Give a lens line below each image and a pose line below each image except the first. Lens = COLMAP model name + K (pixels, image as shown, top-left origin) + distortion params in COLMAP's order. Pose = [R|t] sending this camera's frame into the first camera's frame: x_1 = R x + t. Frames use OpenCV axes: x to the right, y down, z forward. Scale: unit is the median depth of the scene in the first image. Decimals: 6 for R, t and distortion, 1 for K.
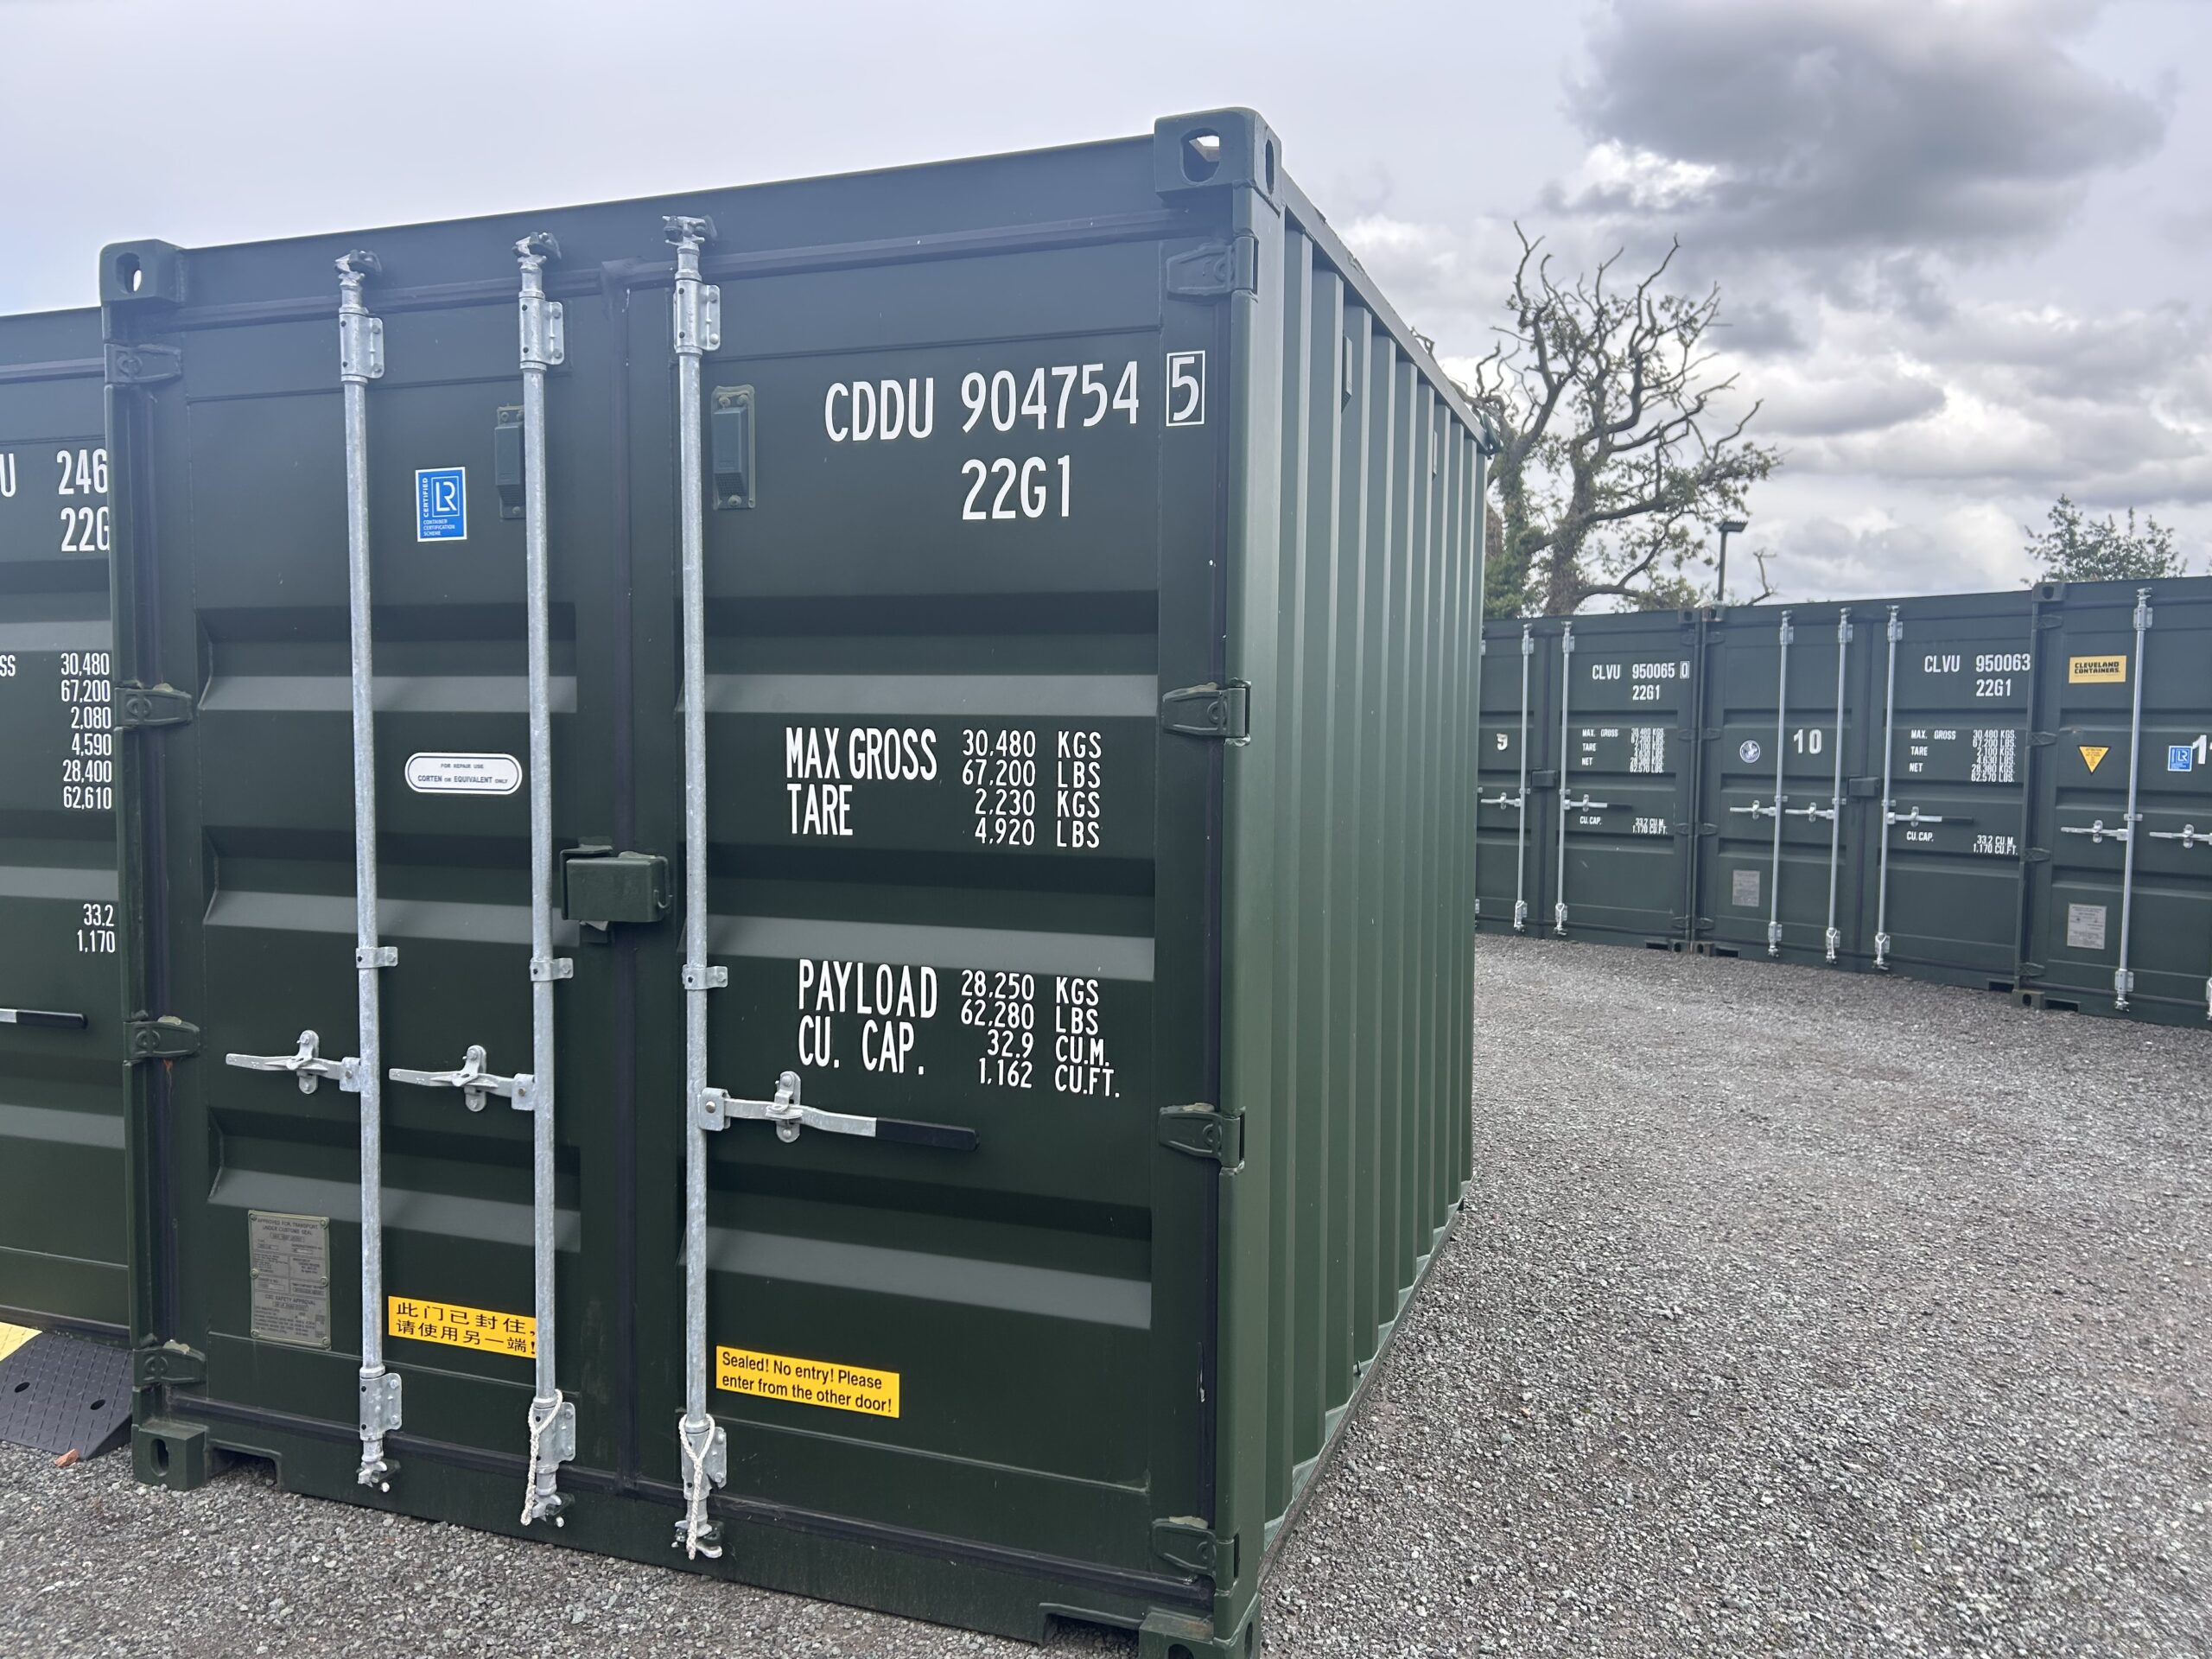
lens RADIAL K [[1650.2, 0, 1106.0], [0, 1650.2, 829.5], [0, 0, 1]] dist [0.079492, -0.124279]
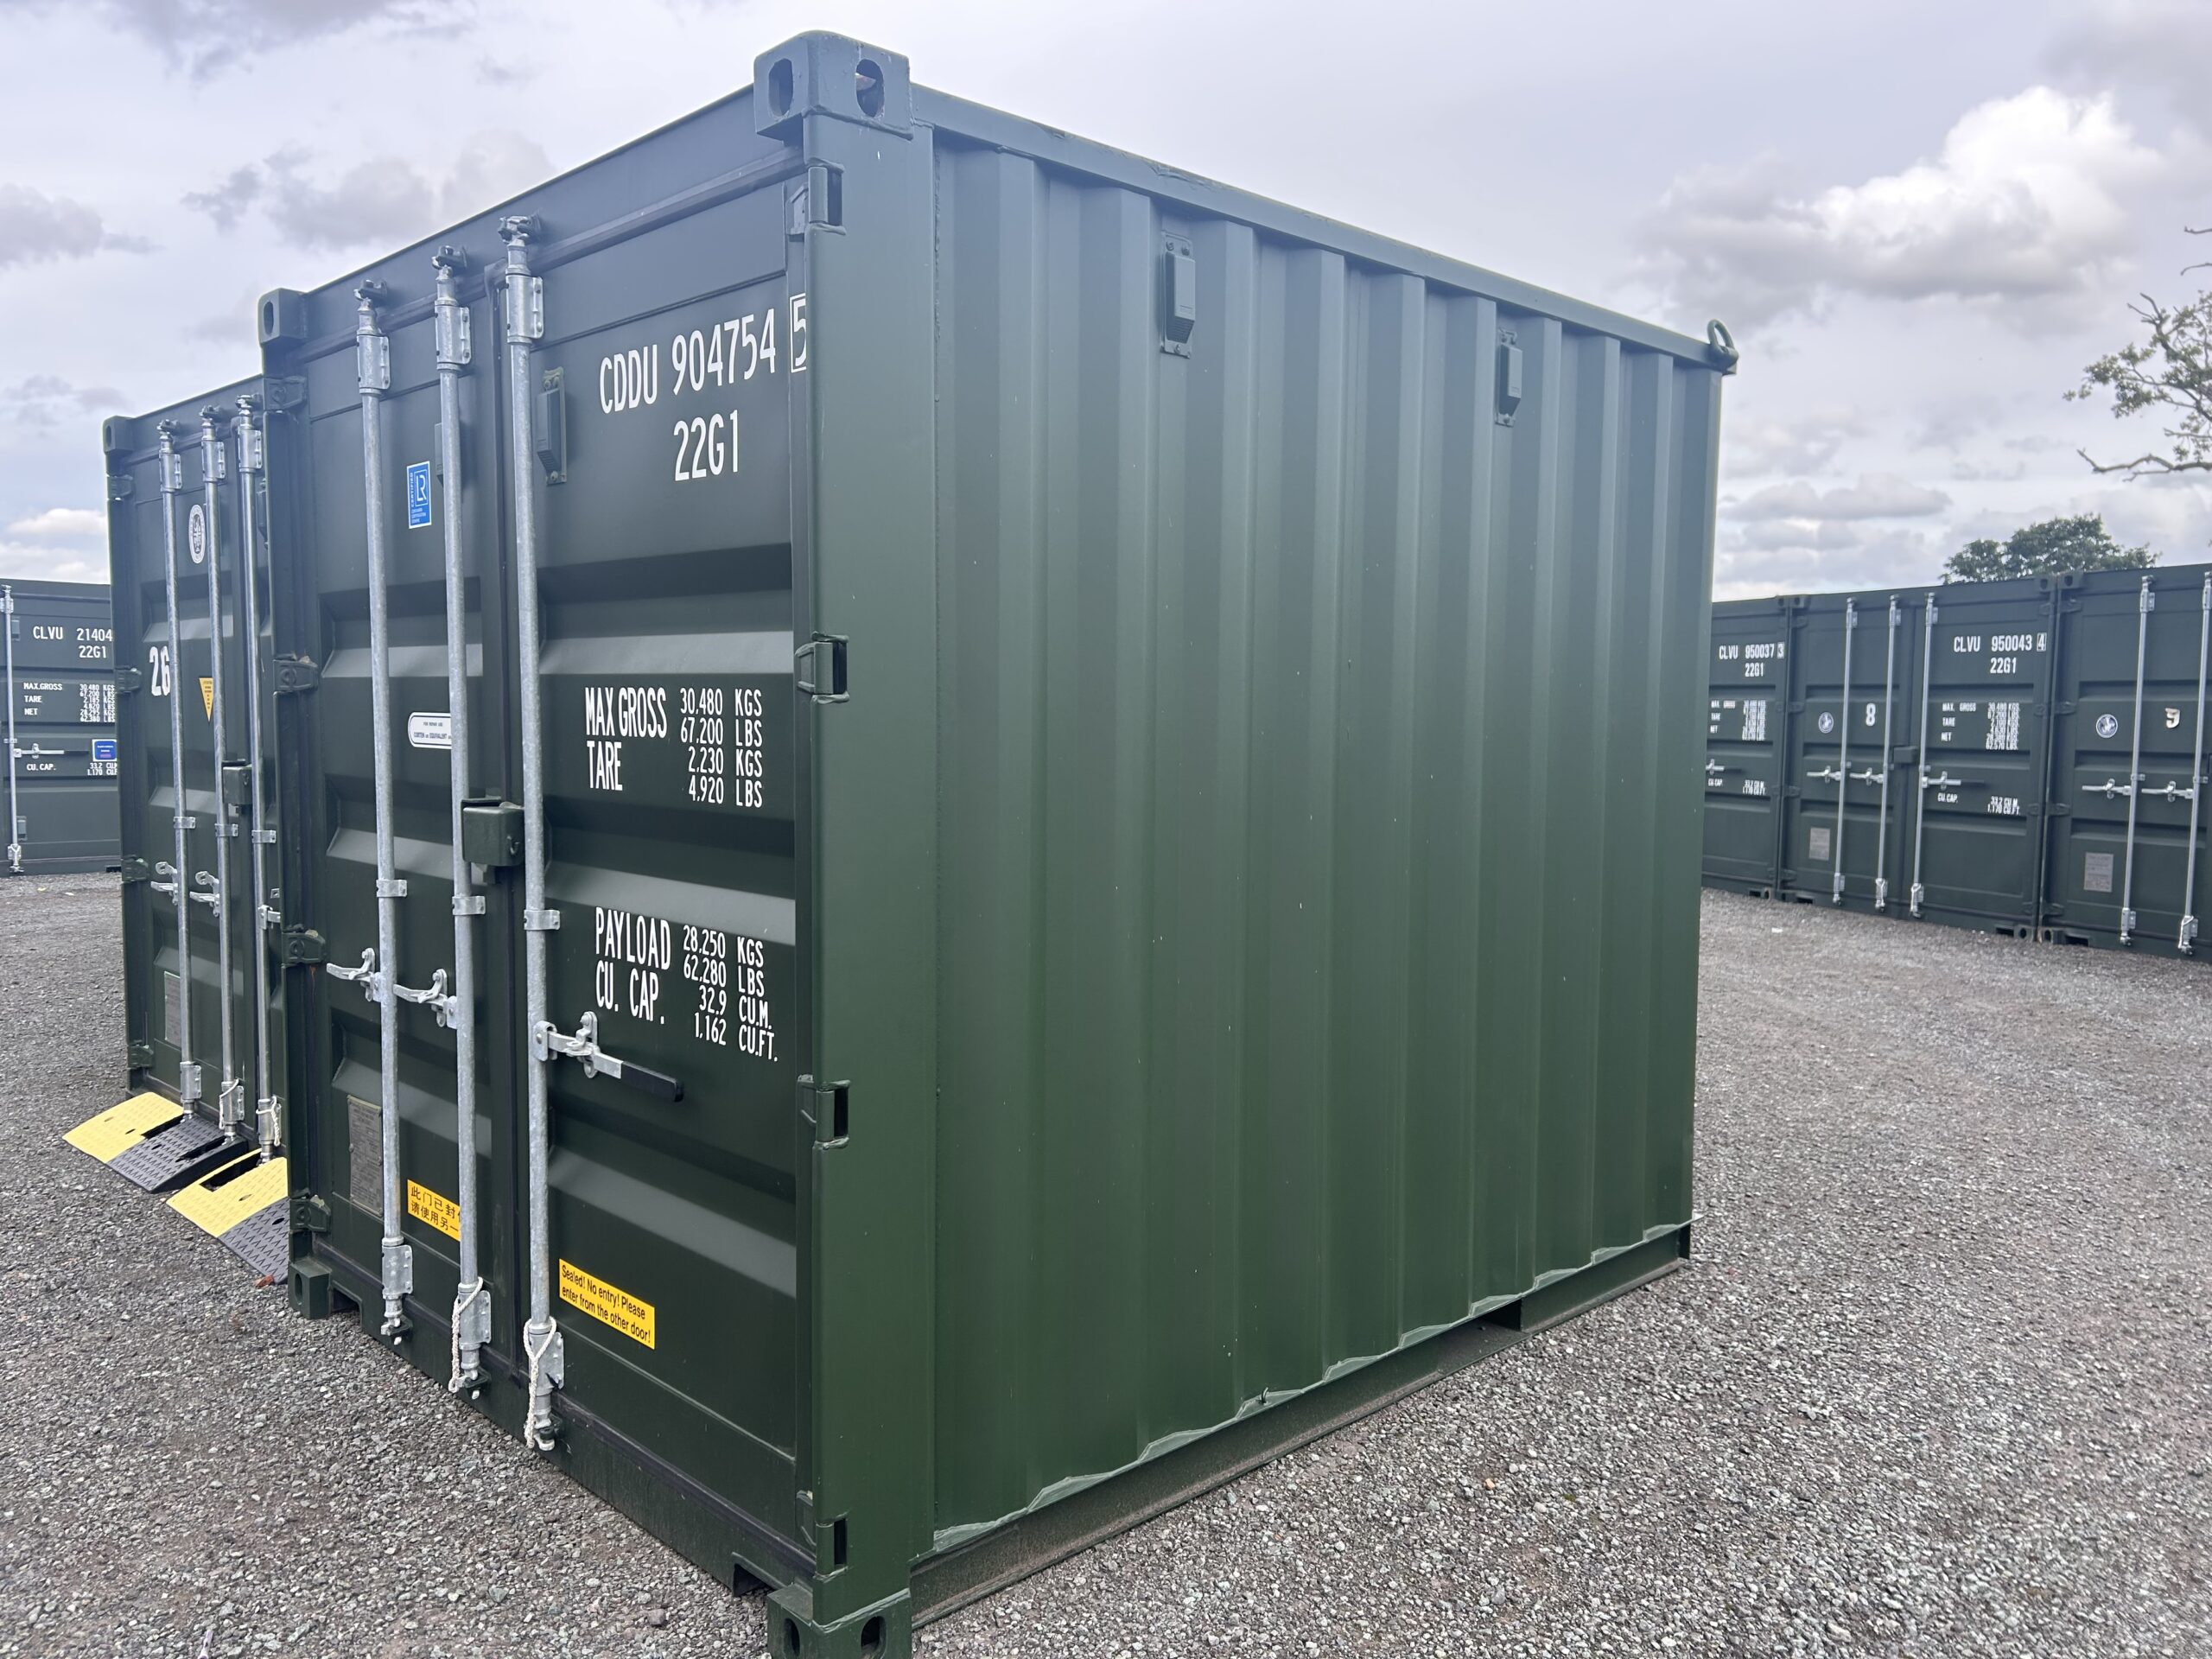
lens RADIAL K [[1662.3, 0, 1106.0], [0, 1662.3, 829.5], [0, 0, 1]] dist [0.015098, 0.003842]
pose [[0.901815, 0.032813, -0.430874, 0.573441], [-0.027116, 0.999445, 0.019360, -0.000471], [0.431270, -0.005775, 0.902204, 0.182971]]
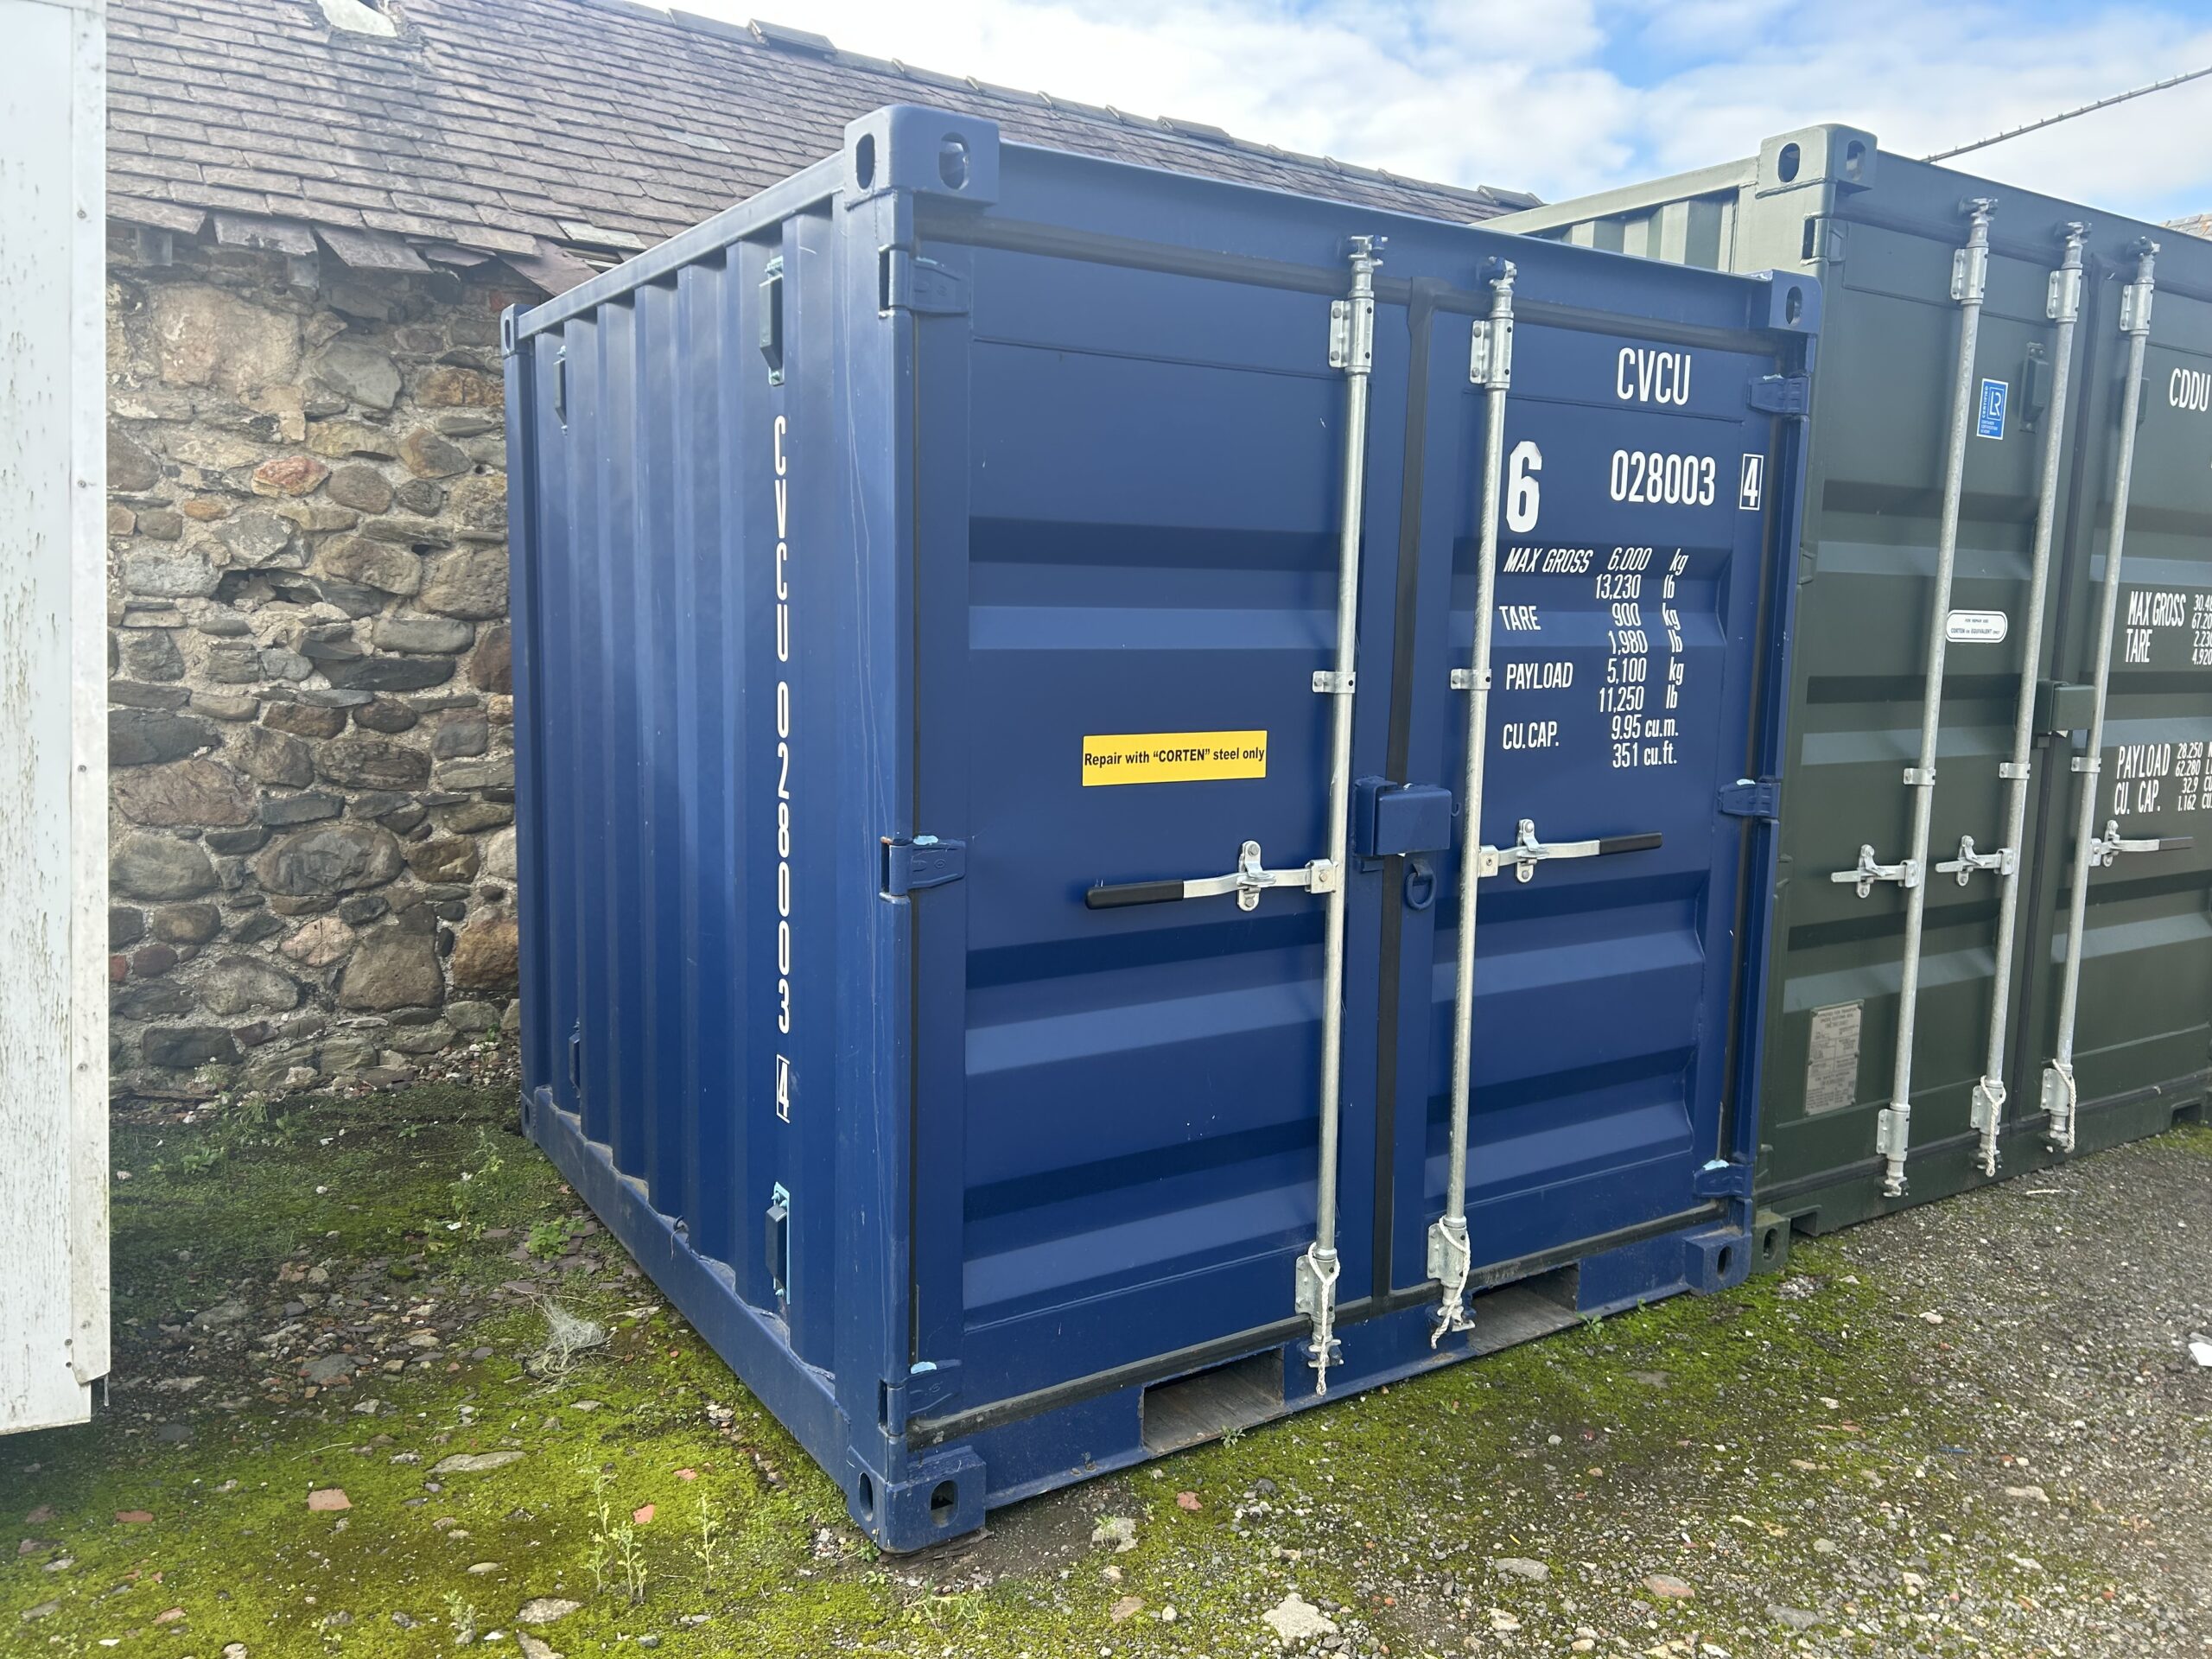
lens RADIAL K [[1706.8, 0, 1106.0], [0, 1706.8, 829.5], [0, 0, 1]] dist [-0.013014, -0.008617]
pose [[0.612116, -0.099133, 0.784530, -2.003556], [0.030498, 0.994332, 0.101849, -0.032217], [-0.790180, -0.038417, 0.611670, 0.791281]]
